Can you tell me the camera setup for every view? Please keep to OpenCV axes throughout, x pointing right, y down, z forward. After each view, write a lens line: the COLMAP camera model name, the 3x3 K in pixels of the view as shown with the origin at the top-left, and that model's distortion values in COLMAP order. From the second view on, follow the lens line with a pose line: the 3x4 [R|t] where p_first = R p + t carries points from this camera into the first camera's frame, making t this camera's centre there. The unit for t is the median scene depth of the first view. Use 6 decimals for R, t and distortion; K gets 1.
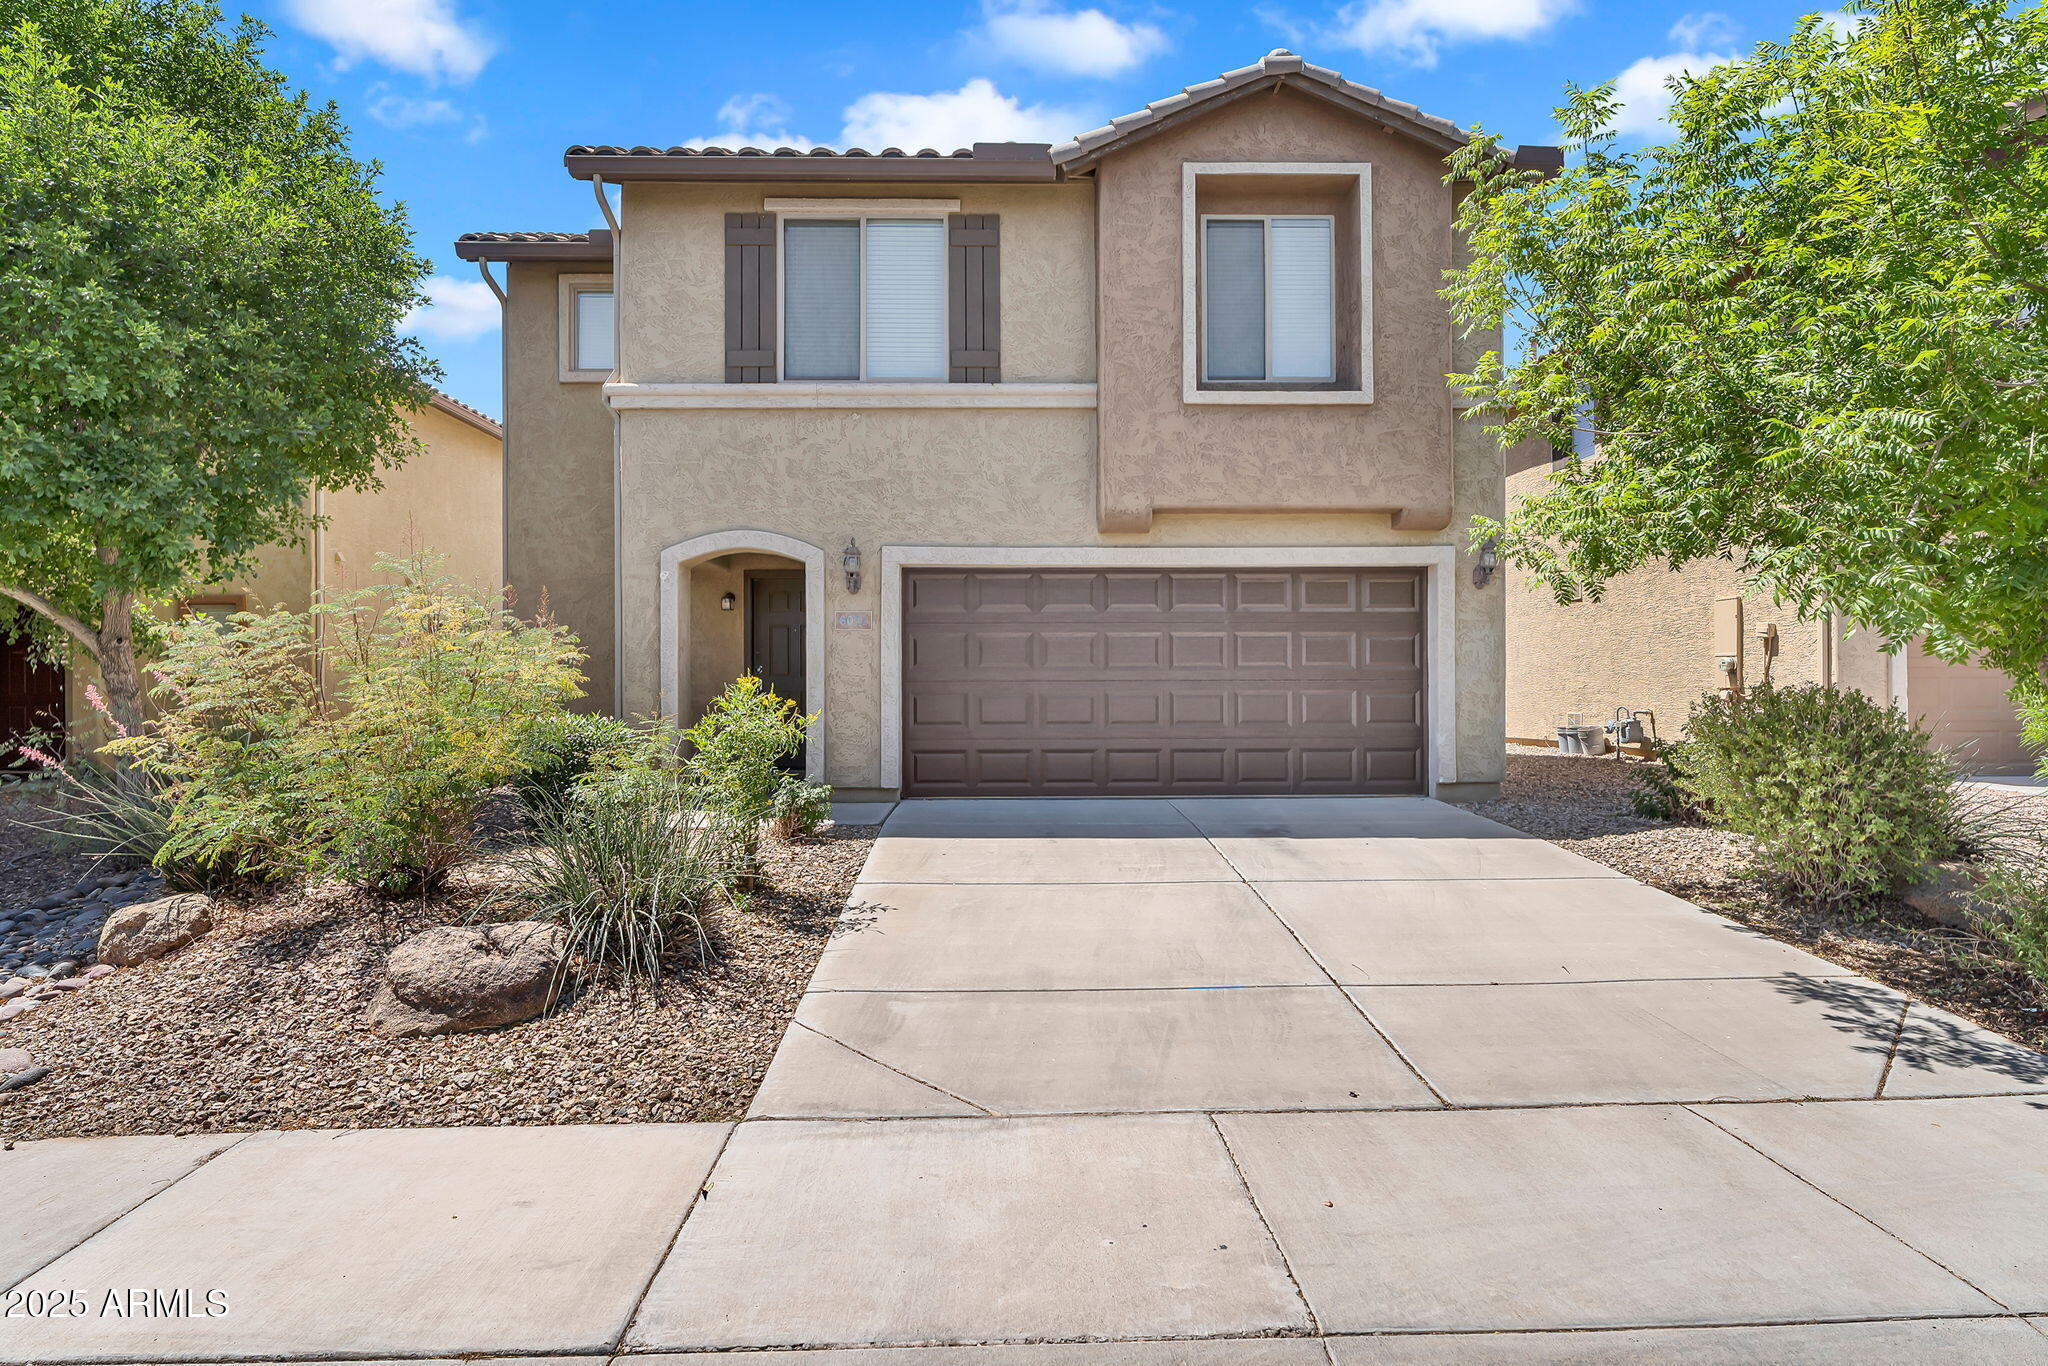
lens RADIAL K [[1106.8, 0, 1017.4], [0, 1106.8, 683.2], [0, 0, 1]] dist [-0.009299, 0.000689]
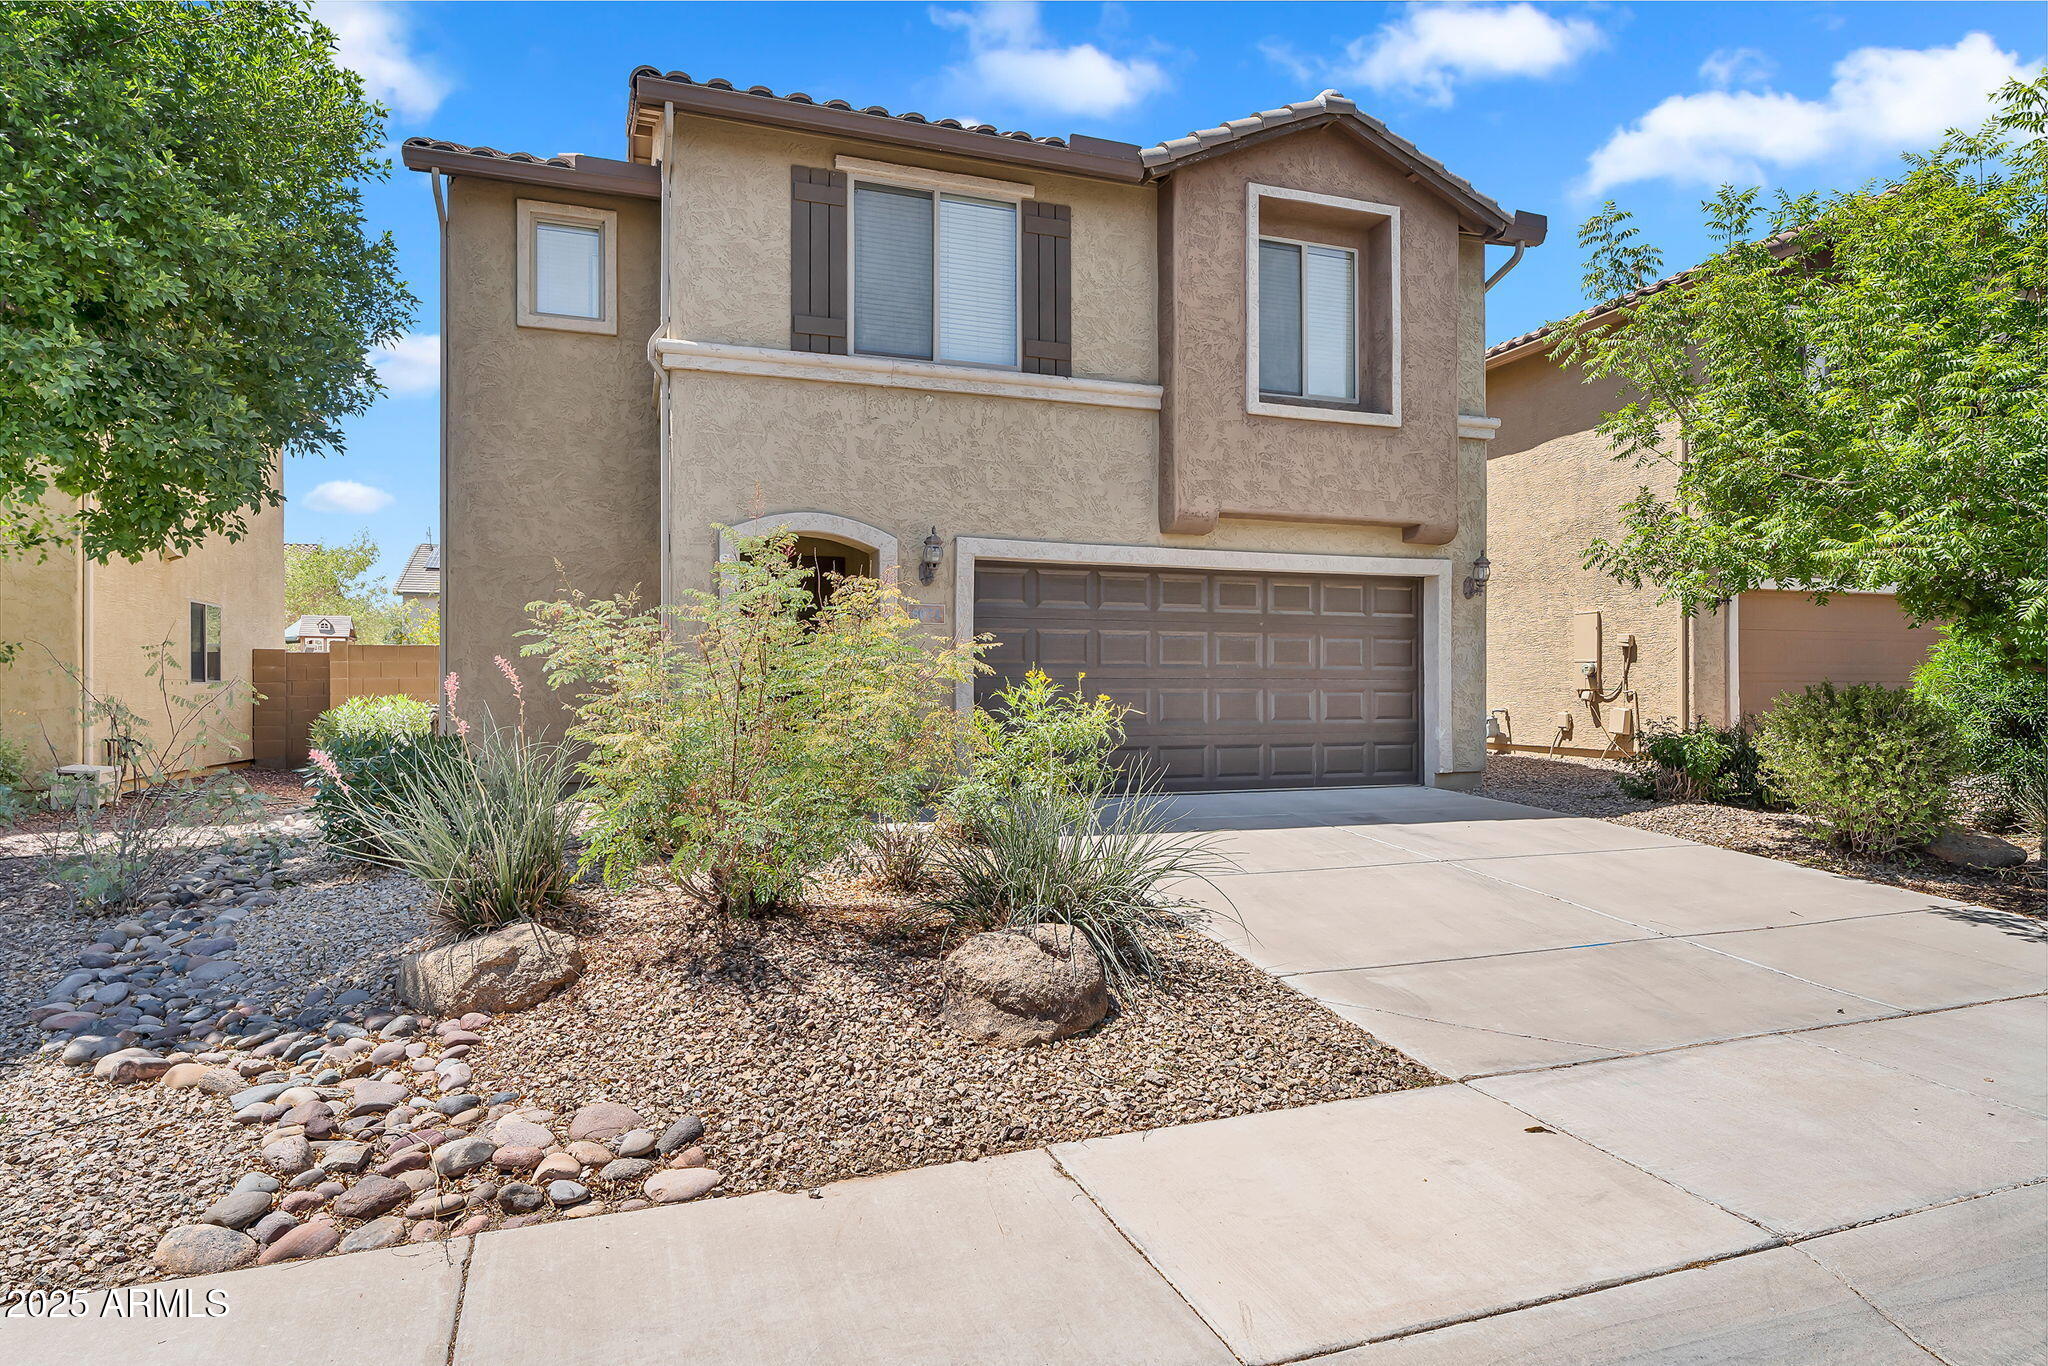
lens RADIAL K [[1164.2, 0, 1037.2], [0, 1164.2, 689.0], [0, 0, 1]] dist [-0.012763, 0.005019]
pose [[0.947788, 0.004031, 0.318876, -0.377094], [-0.005645, 0.999976, 0.004136, 0.003581], [-0.318852, -0.005720, 0.947787, 0.021247]]
